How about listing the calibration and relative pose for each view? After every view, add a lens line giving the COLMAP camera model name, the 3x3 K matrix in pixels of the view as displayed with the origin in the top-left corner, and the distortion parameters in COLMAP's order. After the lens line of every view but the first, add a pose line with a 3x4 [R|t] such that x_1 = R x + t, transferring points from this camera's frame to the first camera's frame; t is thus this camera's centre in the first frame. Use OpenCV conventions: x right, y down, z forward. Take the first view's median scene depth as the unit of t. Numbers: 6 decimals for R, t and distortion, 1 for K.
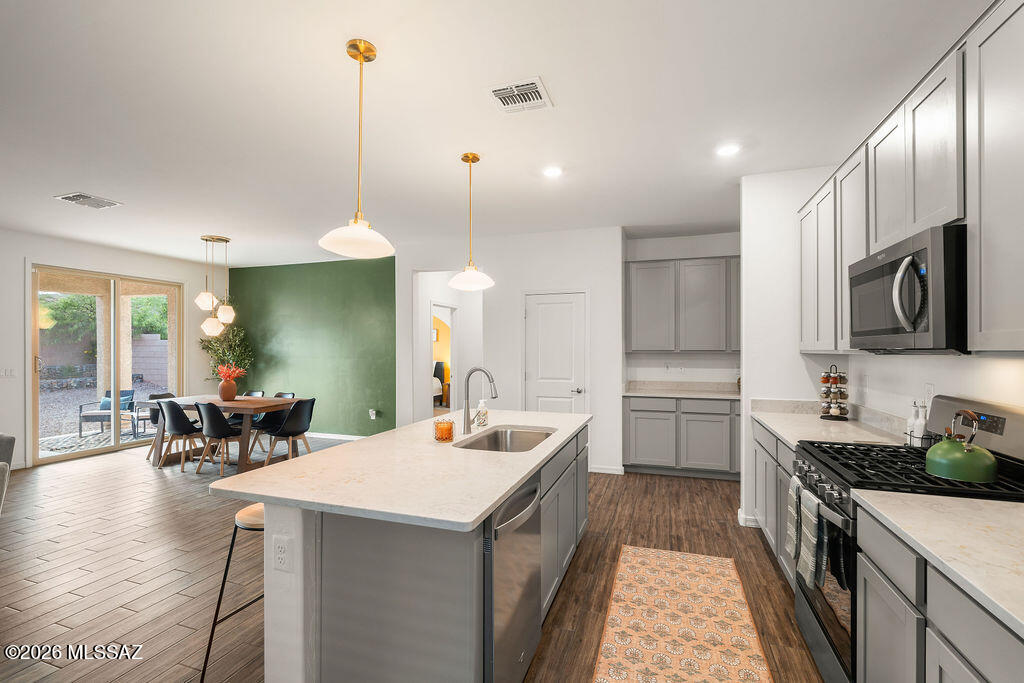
lens RADIAL K [[457.0, 0, 513.7], [0, 457.0, 347.0], [0, 0, 1]] dist [-0.002317, 0.000278]
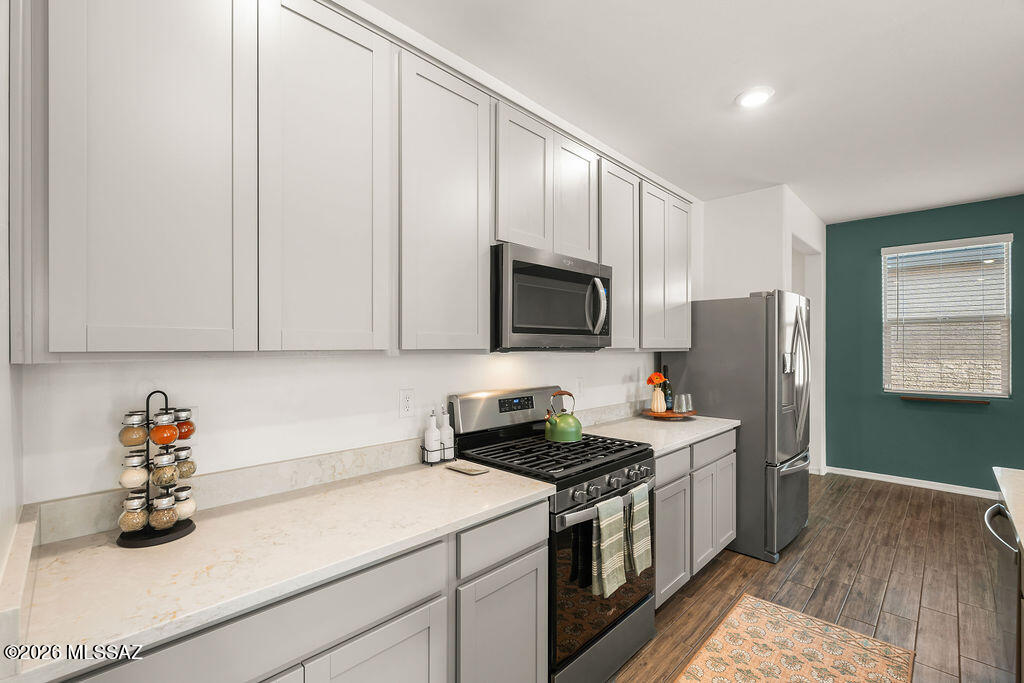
lens RADIAL K [[457.0, 0, 512.7], [0, 457.0, 350.1], [0, 0, 1]] dist [-0.002317, 0.000278]
pose [[-0.913240, -0.000622, 0.407421, 0.287706], [0.000083, 0.999999, 0.001714, 0.006093], [-0.407422, 0.001599, -0.913239, 1.231147]]
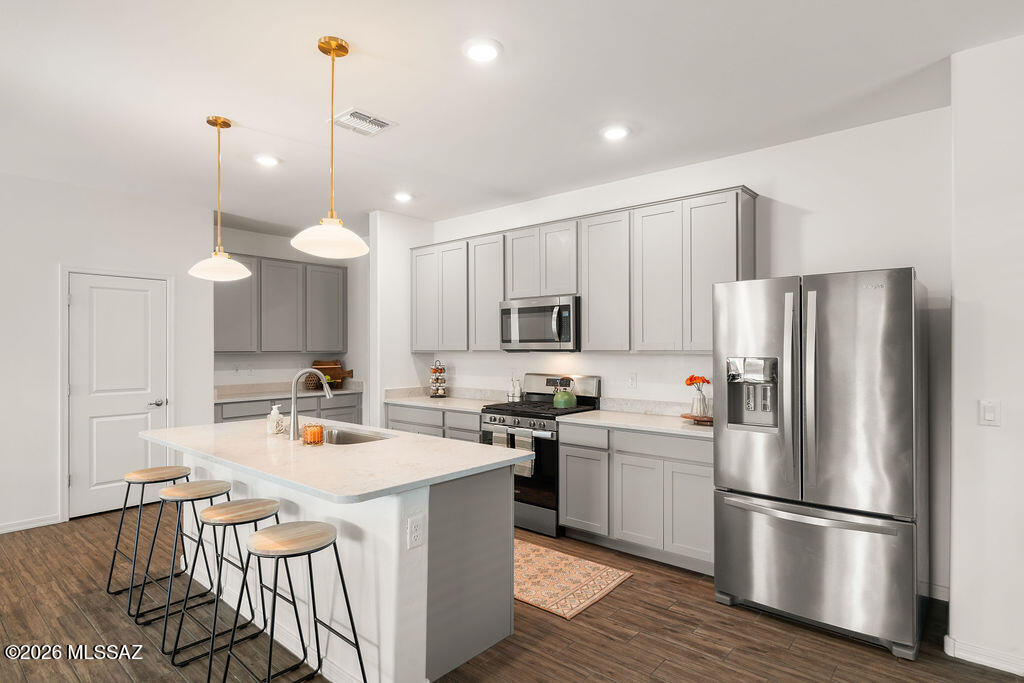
lens RADIAL K [[547.0, 0, 509.2], [0, 547.0, 341.5], [0, 0, 1]] dist [0.003225, -0.000251]
pose [[0.361626, 0.011268, 0.932255, -0.862643], [-0.002816, 0.999936, -0.010993, -0.003477], [-0.932319, 0.001350, 0.361635, 0.150955]]
